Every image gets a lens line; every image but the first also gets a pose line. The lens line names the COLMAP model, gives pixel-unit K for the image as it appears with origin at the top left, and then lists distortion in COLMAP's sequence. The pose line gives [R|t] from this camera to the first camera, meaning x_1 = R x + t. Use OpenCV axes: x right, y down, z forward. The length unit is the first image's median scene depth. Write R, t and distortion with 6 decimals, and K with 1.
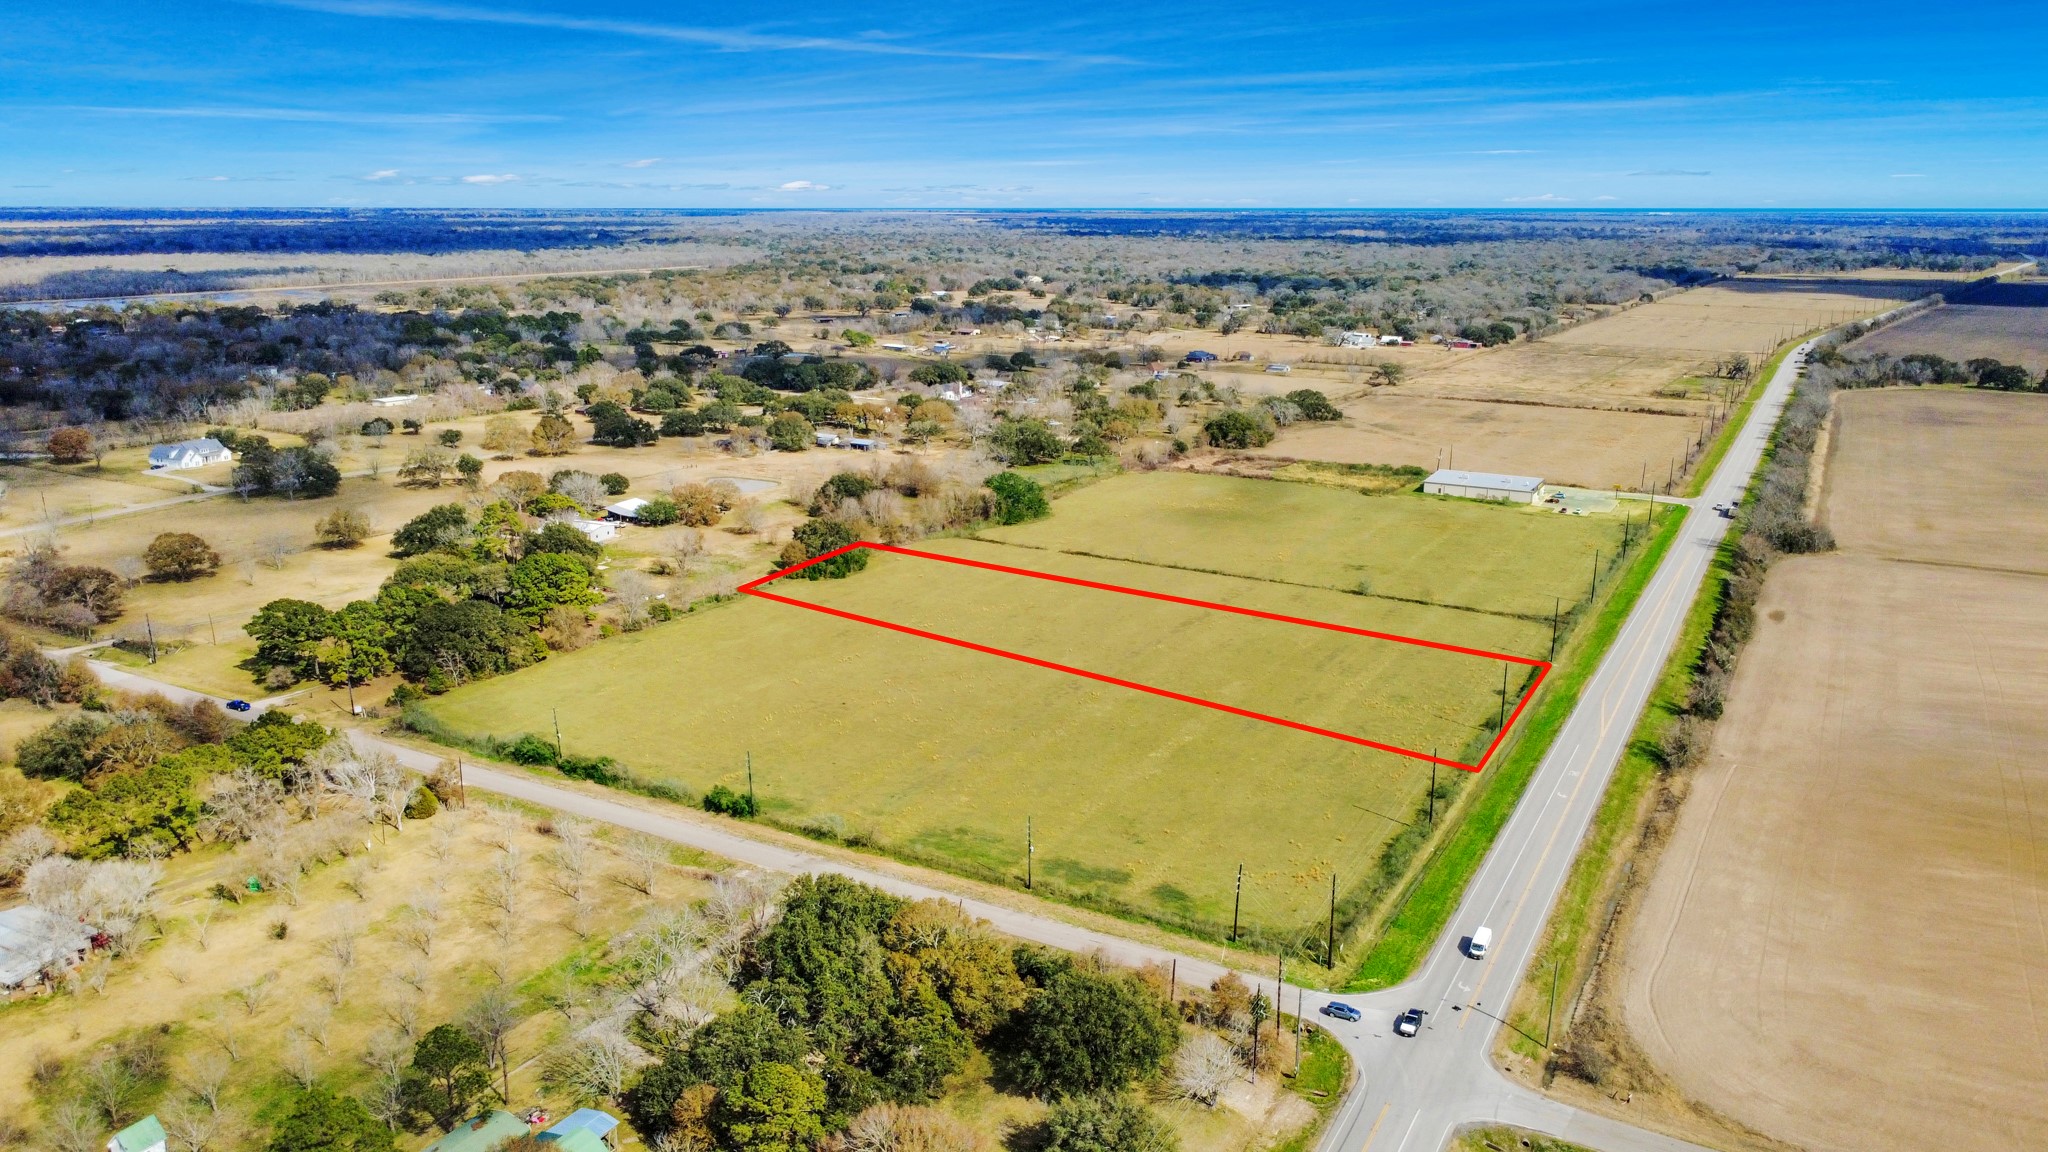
lens RADIAL K [[1493.5, 0, 1027.4], [0, 1493.5, 568.5], [0, 0, 1]] dist [-0.000274, 0.000091]
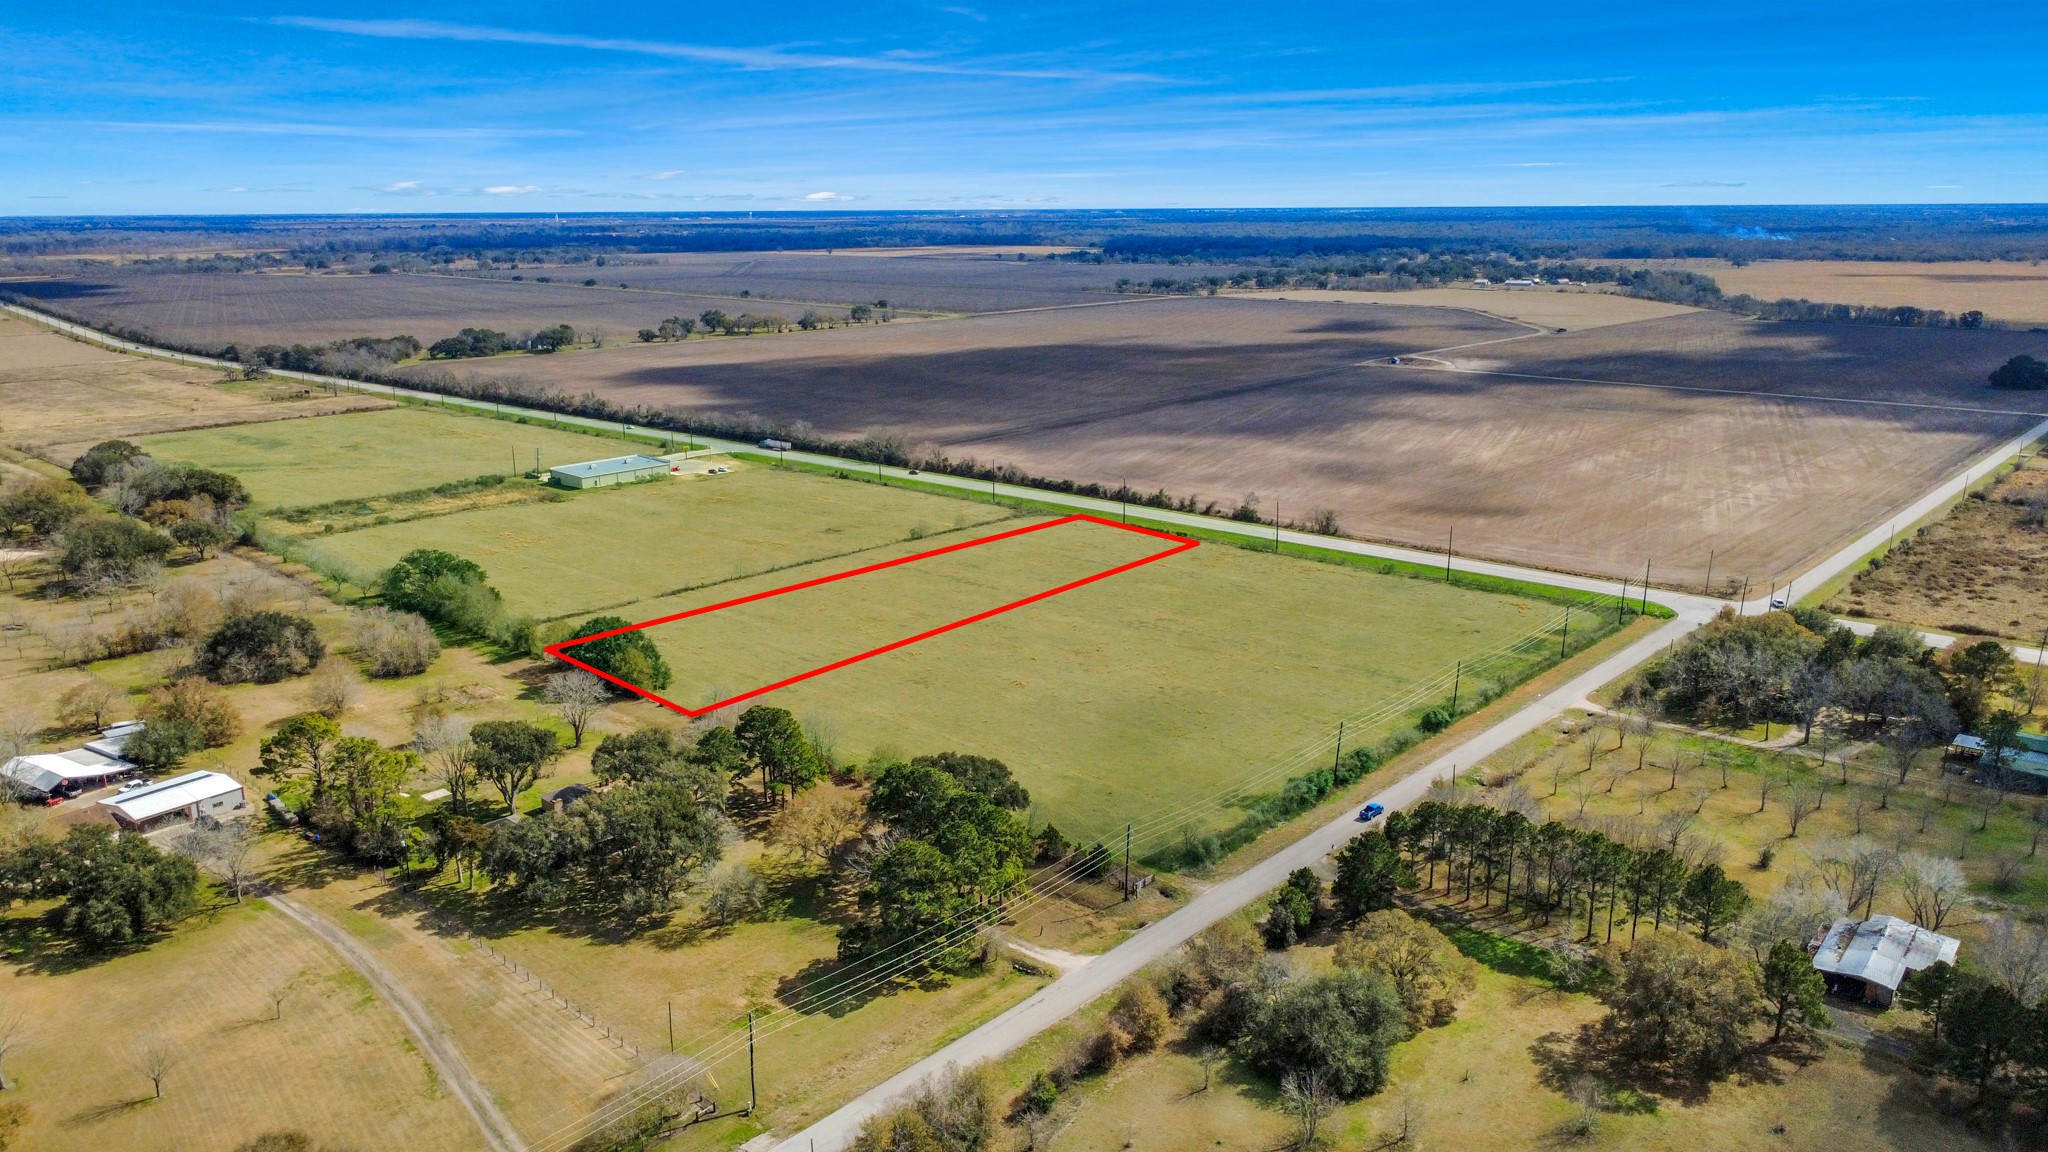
lens RADIAL K [[1484.3, 0, 1027.2], [0, 1484.3, 599.6], [0, 0, 1]] dist [0.000568, -0.001409]
pose [[0.217010, -0.261458, 0.940503, -0.813635], [0.242852, 0.947632, 0.207404, -0.149388], [-0.945478, 0.183395, 0.269141, 0.608289]]
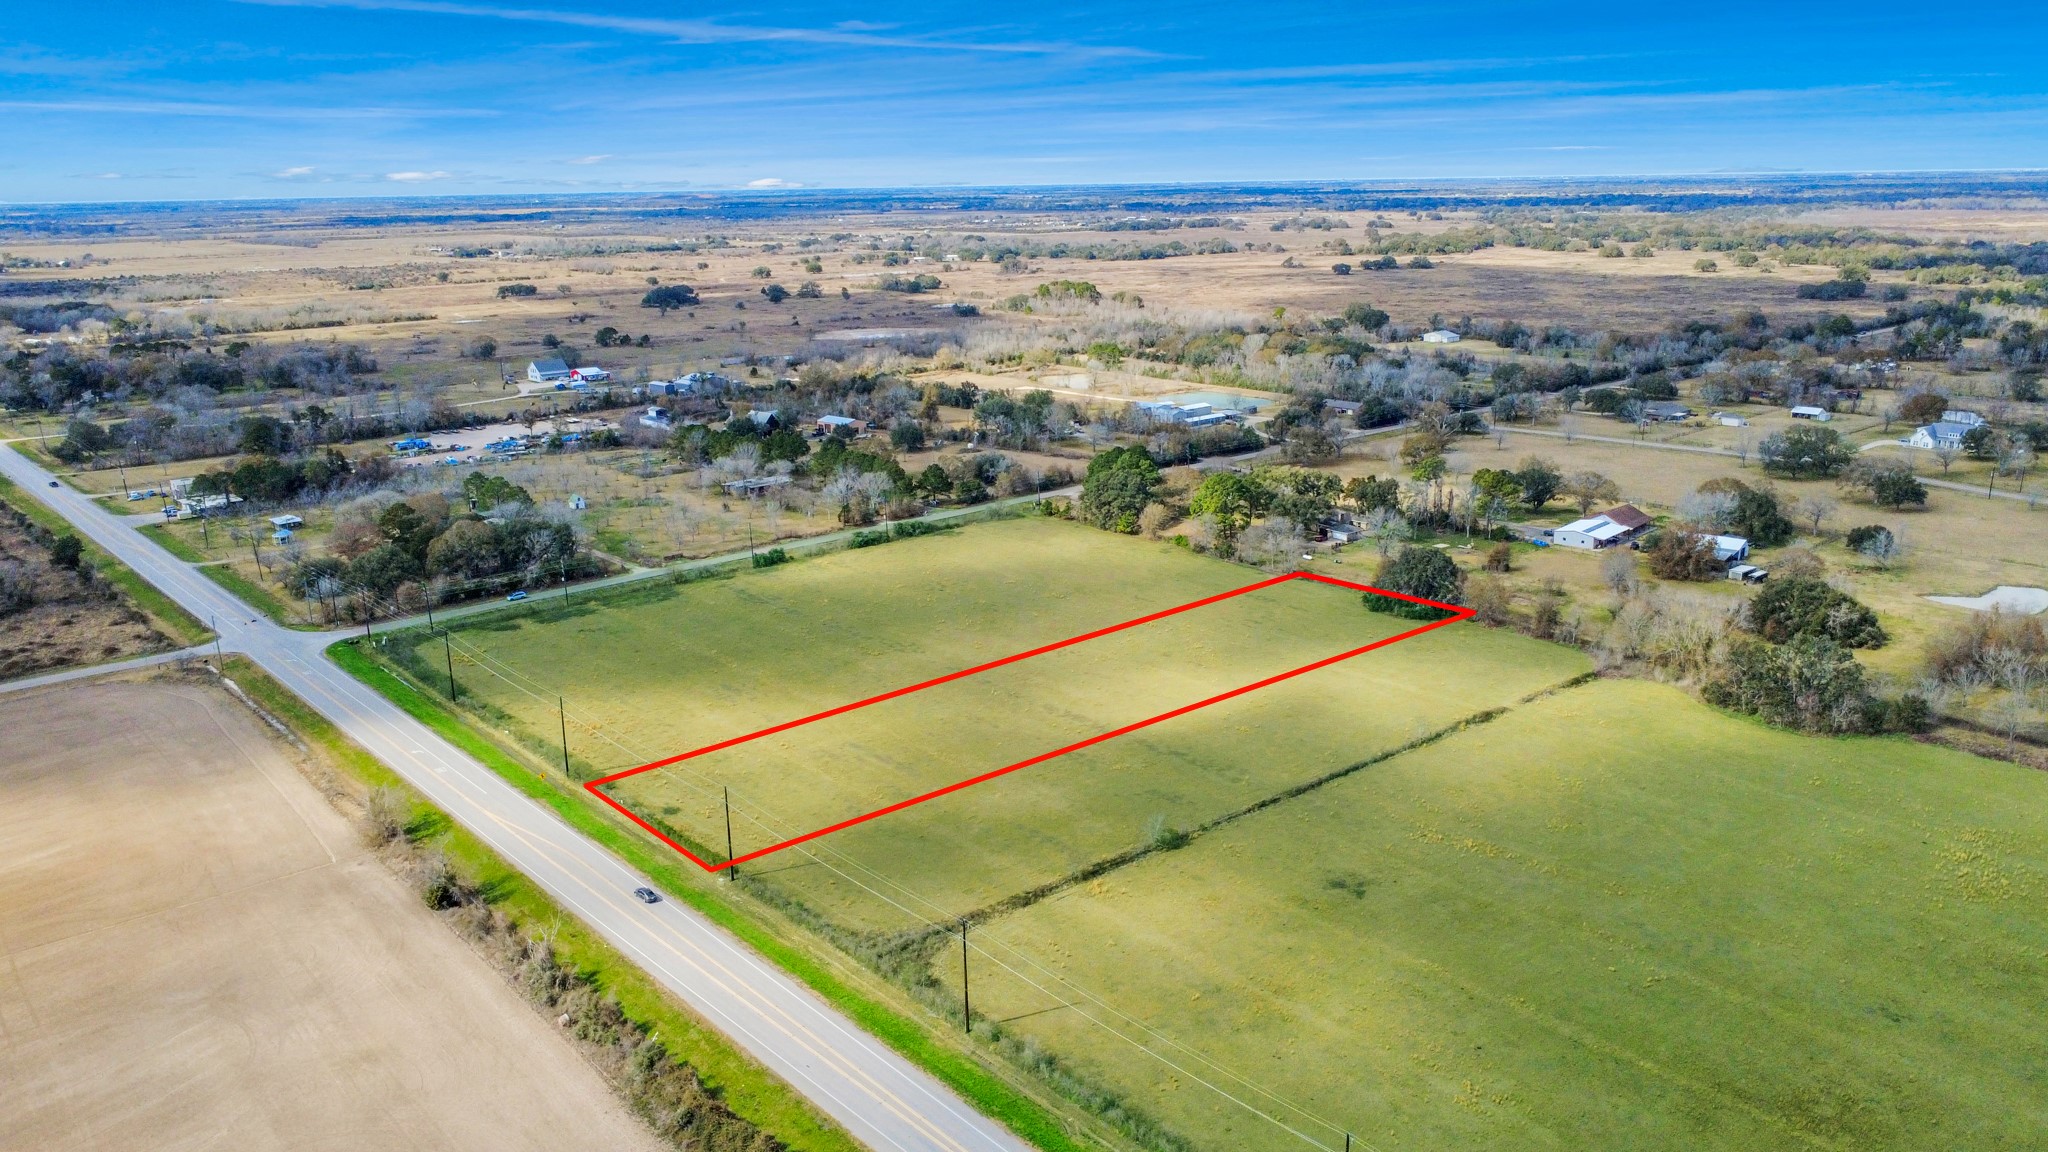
lens RADIAL K [[1491.1, 0, 1027.4], [0, 1491.1, 574.1], [0, 0, 1]] dist [0.000279, 0.001737]
pose [[-0.337543, 0.241501, -0.909803, 0.726584], [-0.213168, 0.921808, 0.323774, -0.250968], [0.916856, 0.303228, -0.259669, 1.042162]]
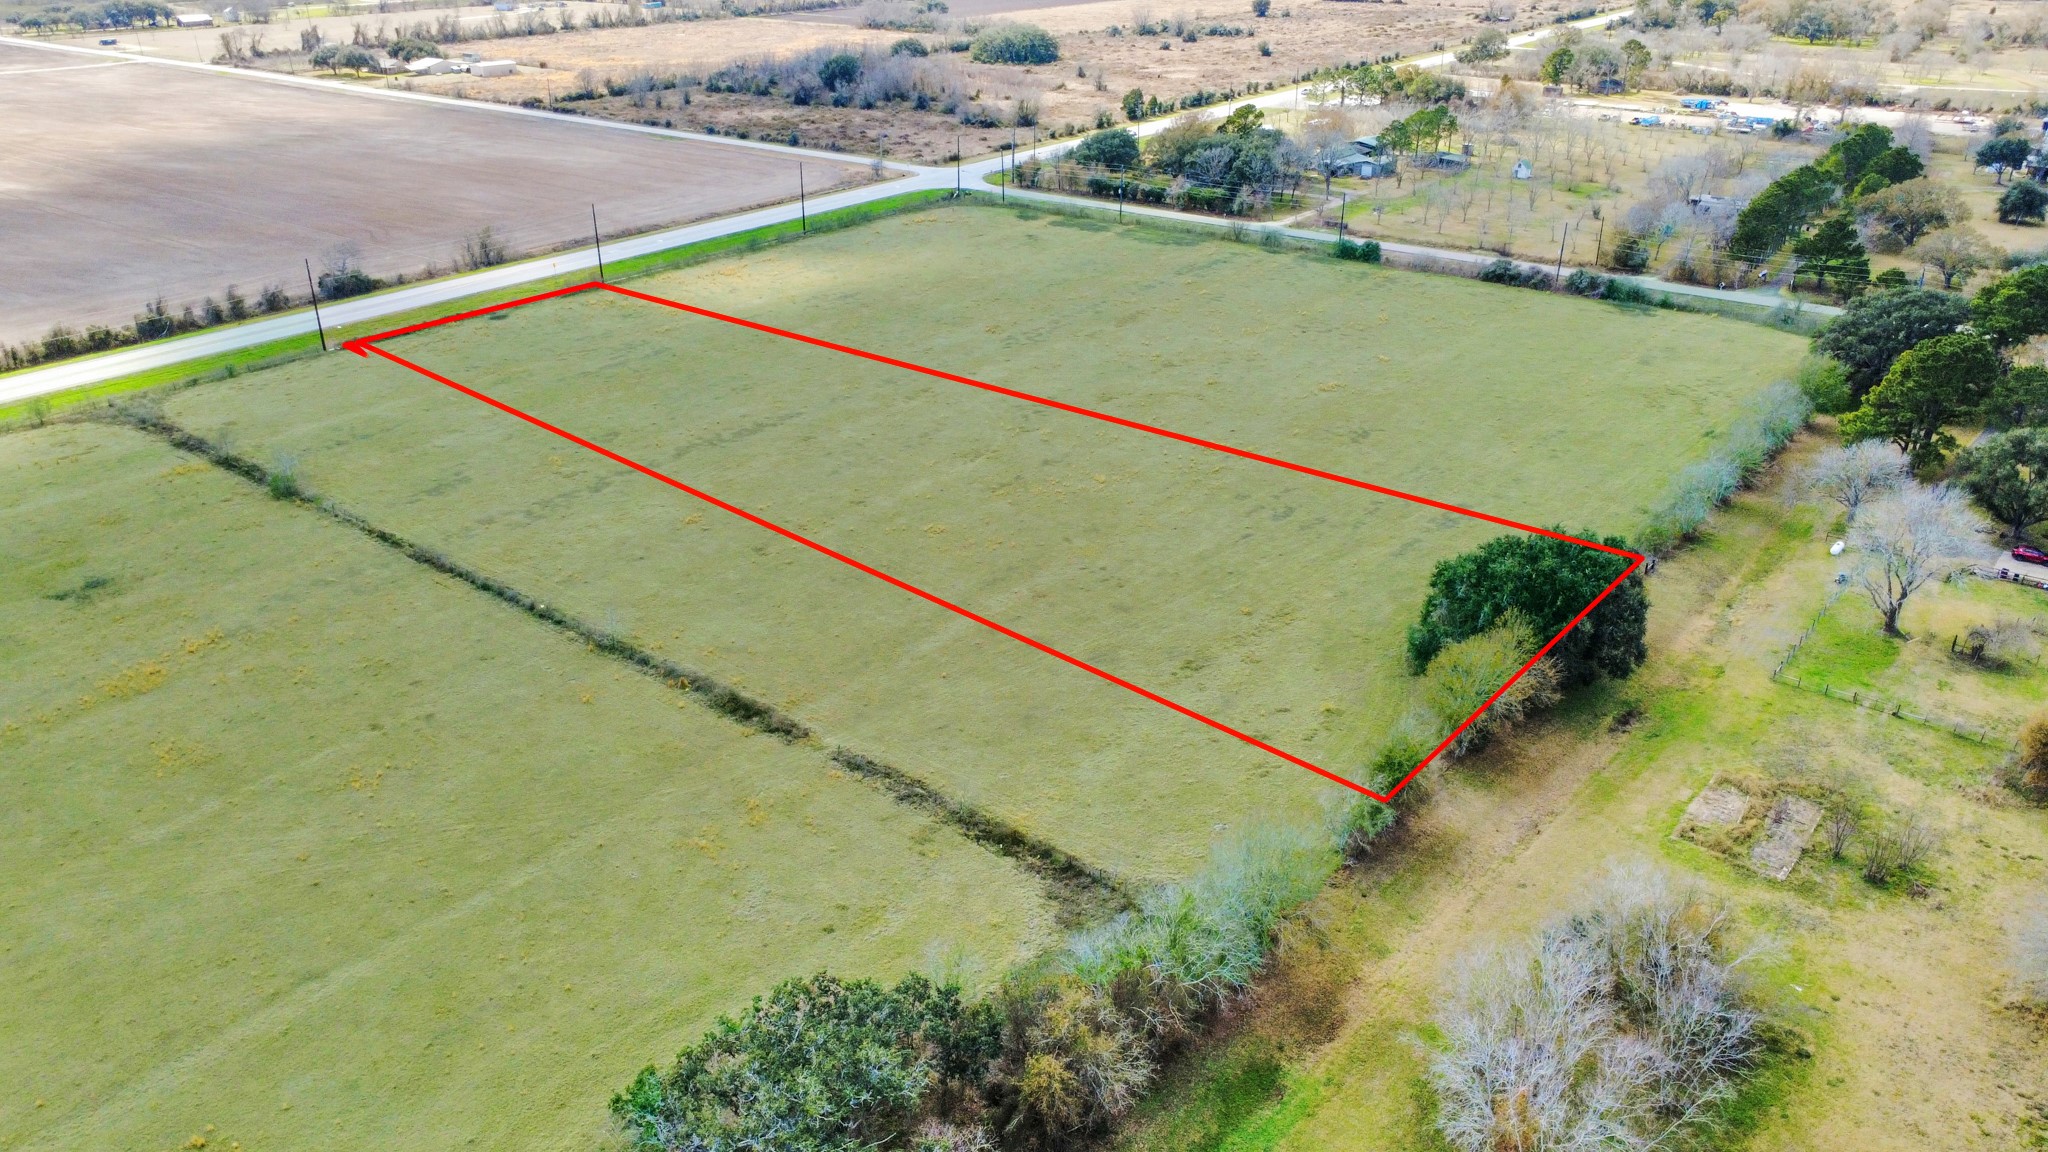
lens RADIAL K [[1491.1, 0, 1027.4], [0, 1491.1, 574.1], [0, 0, 1]] dist [0.000279, 0.001737]
pose [[-0.989792, -0.064632, 0.127021, -0.064598], [0.029760, 0.777879, 0.627710, -0.243229], [-0.139377, 0.625082, -0.768014, 1.307597]]
